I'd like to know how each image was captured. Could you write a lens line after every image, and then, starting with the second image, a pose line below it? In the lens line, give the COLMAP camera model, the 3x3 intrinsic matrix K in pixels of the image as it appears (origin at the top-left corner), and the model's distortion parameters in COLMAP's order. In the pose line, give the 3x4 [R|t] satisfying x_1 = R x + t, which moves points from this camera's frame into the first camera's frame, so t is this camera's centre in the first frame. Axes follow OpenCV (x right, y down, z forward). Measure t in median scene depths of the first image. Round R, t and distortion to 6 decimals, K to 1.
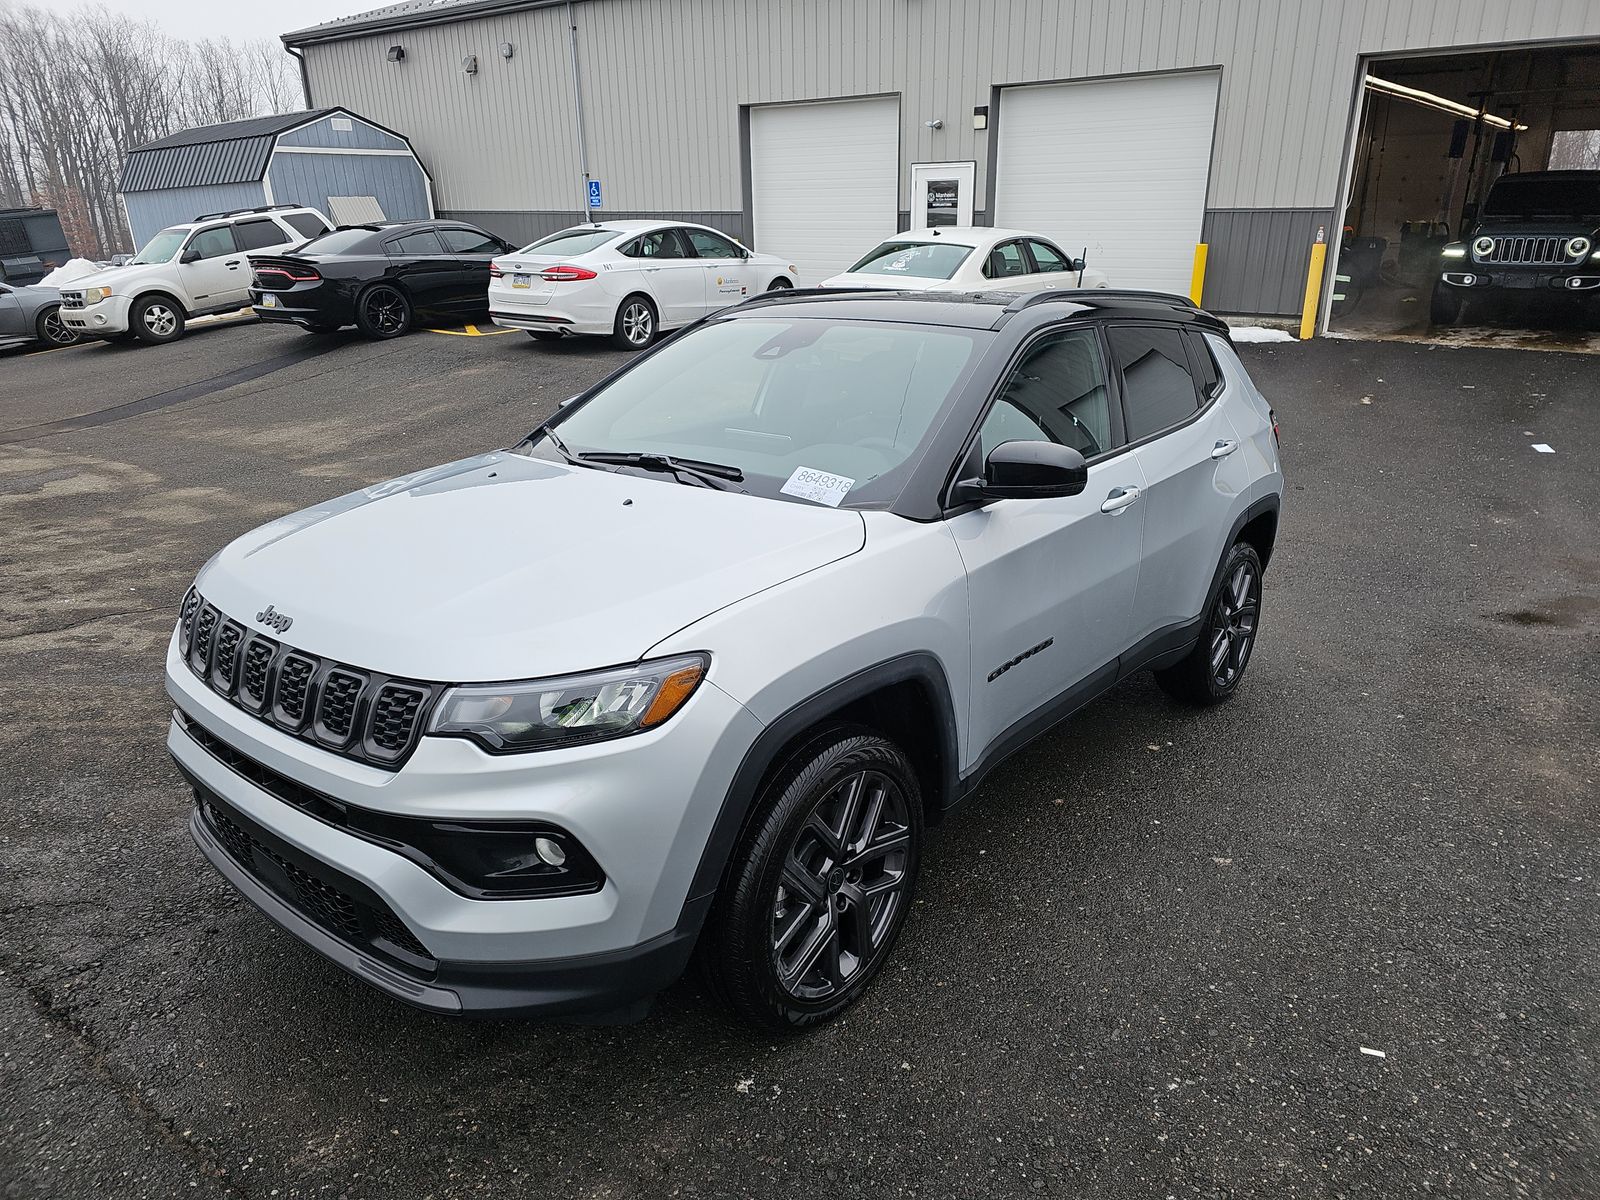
lens RADIAL K [[1076.6, 0, 684.9], [0, 1076.6, 605.4], [0, 0, 1]] dist [0.066218, -0.071566]
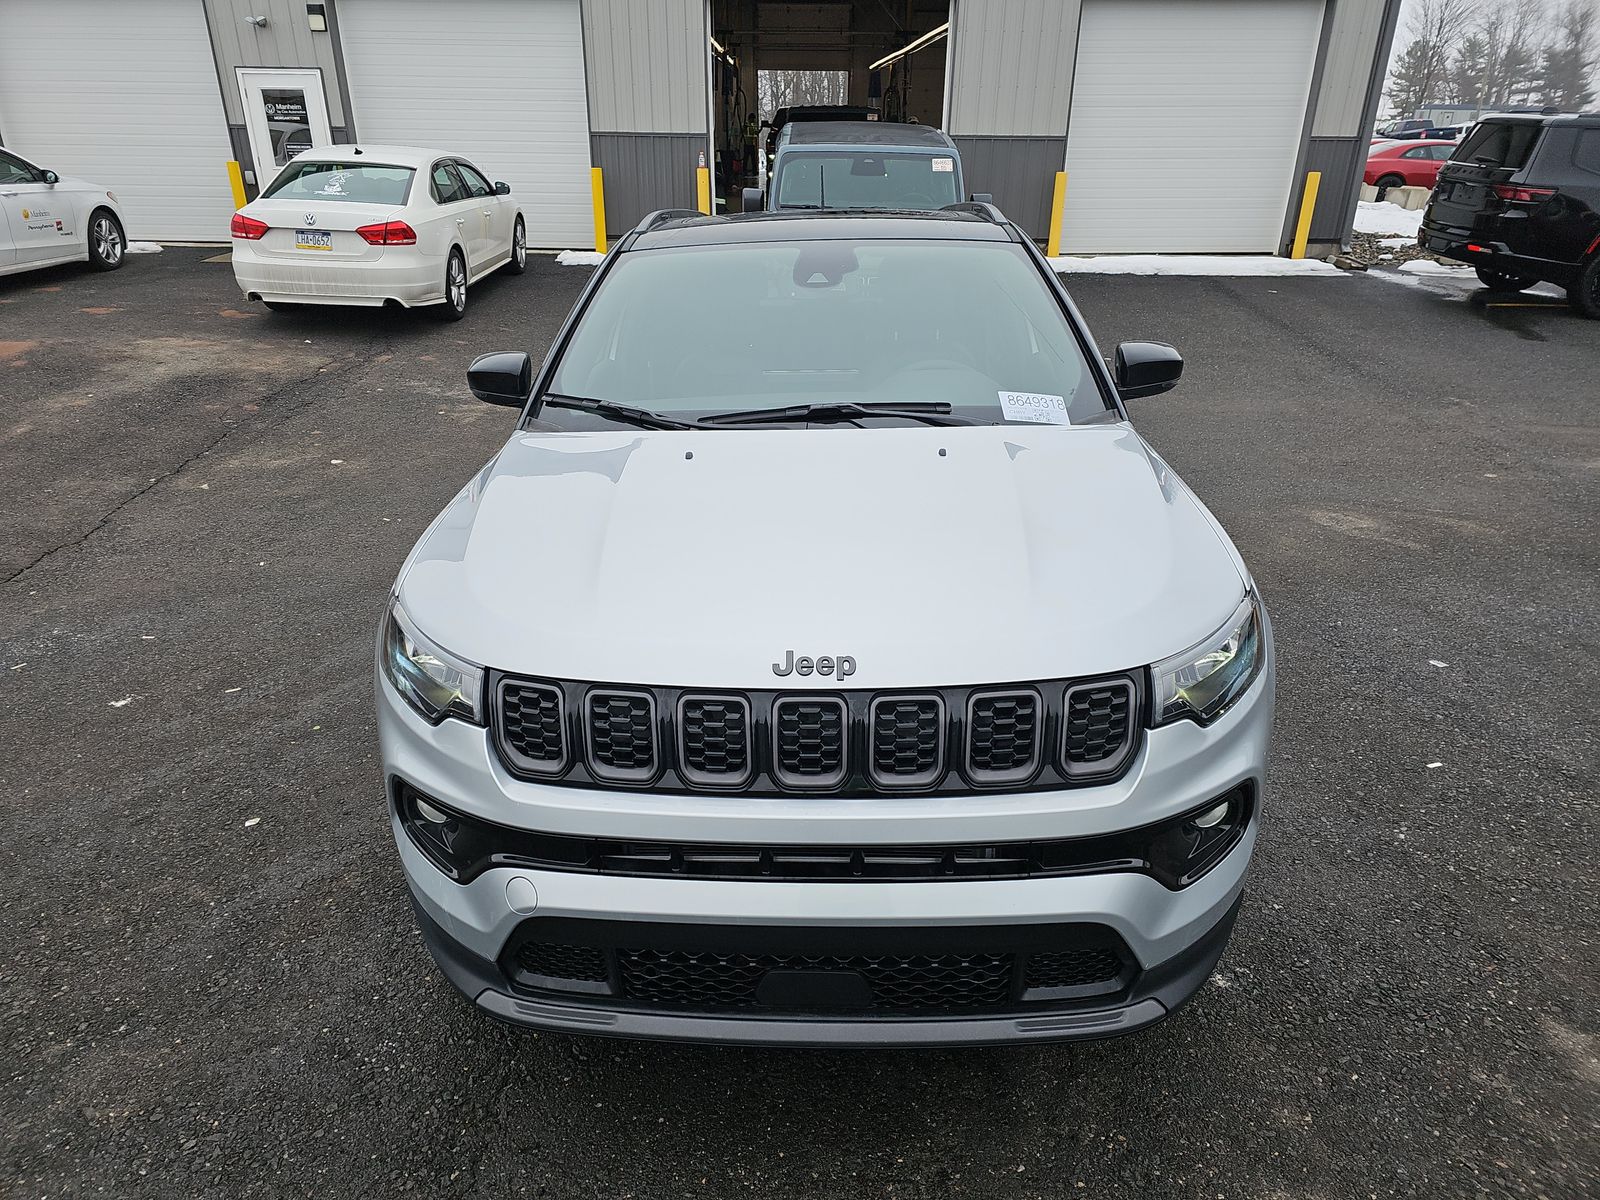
lens RADIAL K [[1105.1, 0, 795.7], [0, 1105.1, 640.6], [0, 0, 1]] dist [0.087705, -0.081941]
pose [[0.768435, -0.252696, 0.587922, -0.121249], [0.207004, 0.967493, 0.145279, -0.017216], [-0.605522, 0.010065, 0.795765, 0.057527]]
